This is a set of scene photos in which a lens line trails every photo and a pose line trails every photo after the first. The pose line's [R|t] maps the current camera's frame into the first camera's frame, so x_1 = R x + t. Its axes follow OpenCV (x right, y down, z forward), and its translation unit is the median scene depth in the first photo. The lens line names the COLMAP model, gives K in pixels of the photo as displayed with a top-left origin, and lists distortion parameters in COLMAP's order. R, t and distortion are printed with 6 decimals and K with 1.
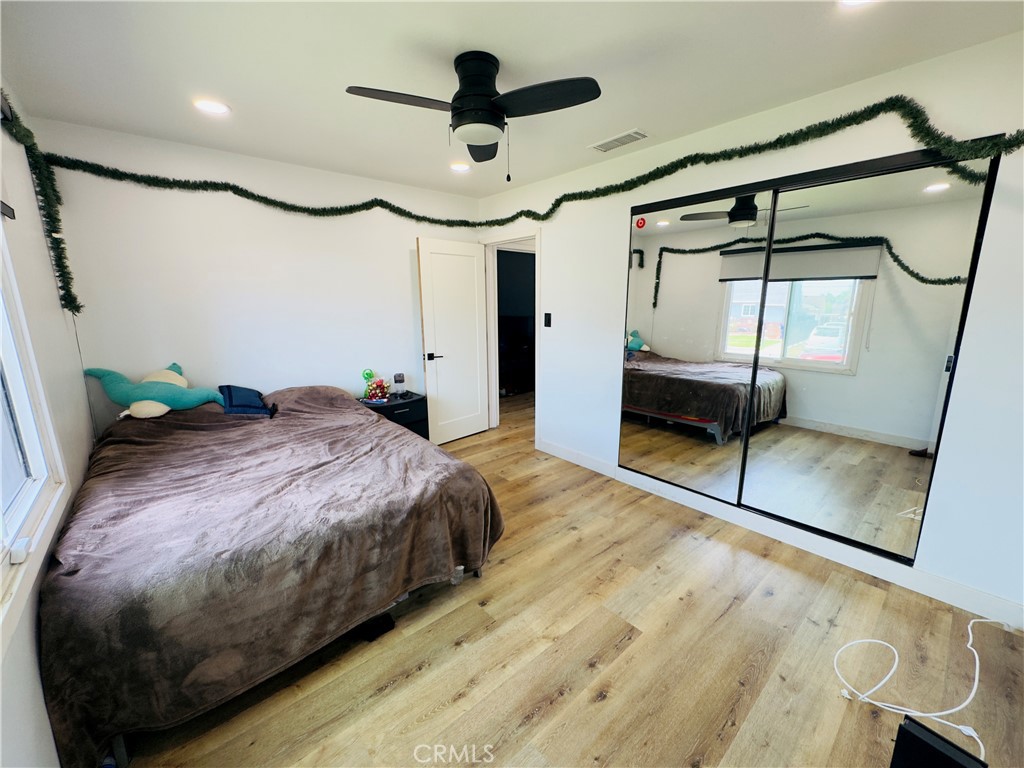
lens RADIAL K [[411.3, 0, 511.1], [0, 411.3, 385.7], [0, 0, 1]] dist [-0.001814, 0.000086]
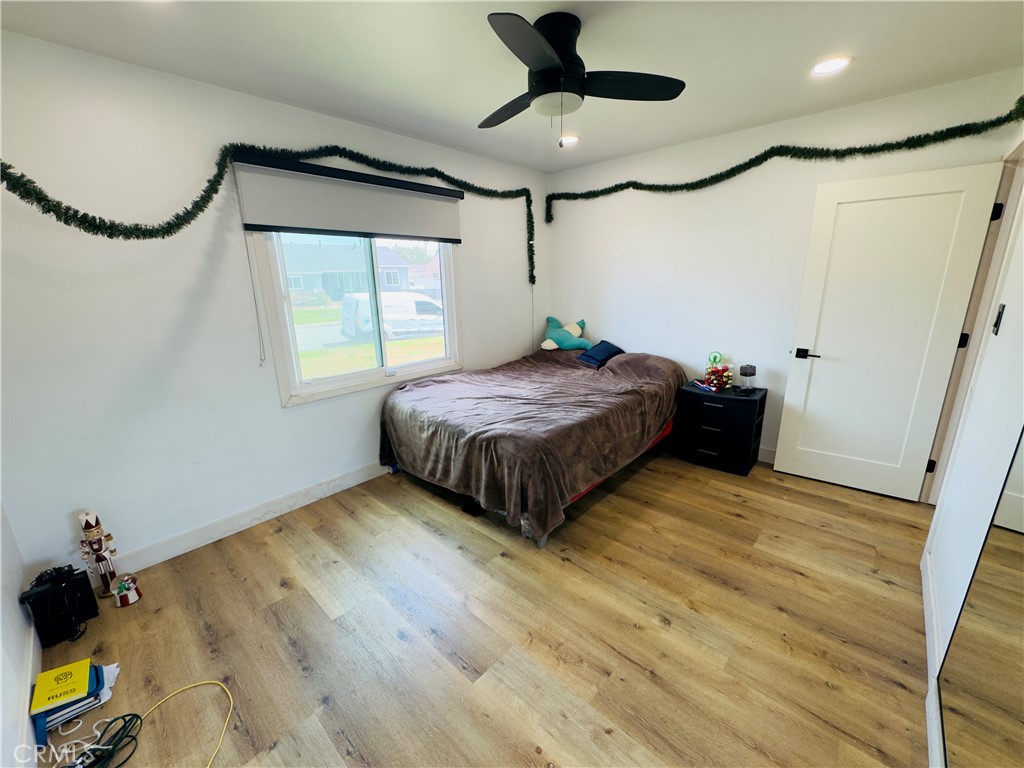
lens RADIAL K [[411.3, 0, 511.1], [0, 411.3, 385.7], [0, 0, 1]] dist [-0.001814, 0.000086]
pose [[0.107021, 0.259469, -0.959803, 0.726141], [-0.183965, 0.953847, 0.237347, -0.148536], [0.977089, 0.151169, 0.149815, 0.632339]]
